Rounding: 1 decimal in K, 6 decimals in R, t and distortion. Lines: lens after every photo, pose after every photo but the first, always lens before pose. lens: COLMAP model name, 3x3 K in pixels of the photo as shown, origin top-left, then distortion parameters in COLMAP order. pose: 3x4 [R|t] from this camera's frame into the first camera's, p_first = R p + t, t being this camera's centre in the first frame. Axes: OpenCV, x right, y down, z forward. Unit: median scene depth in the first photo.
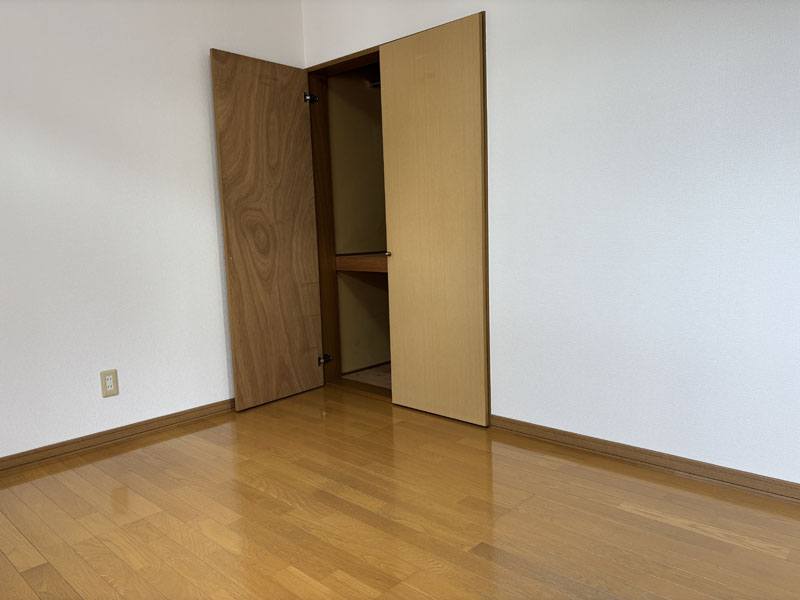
lens RADIAL K [[601.4, 0, 398.9], [0, 601.4, 299.5], [0, 0, 1]] dist [0.016017, -0.017585]
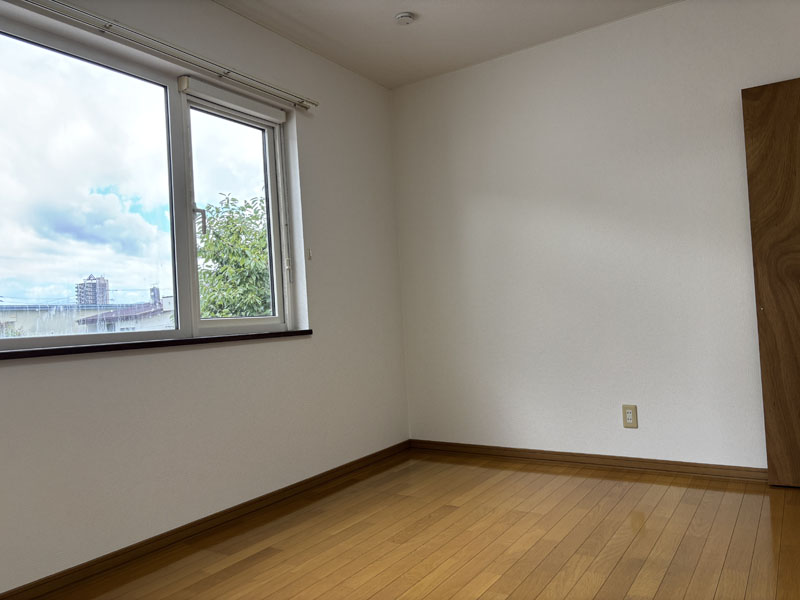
lens RADIAL K [[601.4, 0, 399.4], [0, 601.4, 298.8], [0, 0, 1]] dist [0.016017, -0.017585]
pose [[0.178378, -0.005935, -0.983944, 0.515886], [-0.072404, 0.997192, -0.019141, -0.027645], [0.981295, 0.074656, 0.177447, 0.313989]]
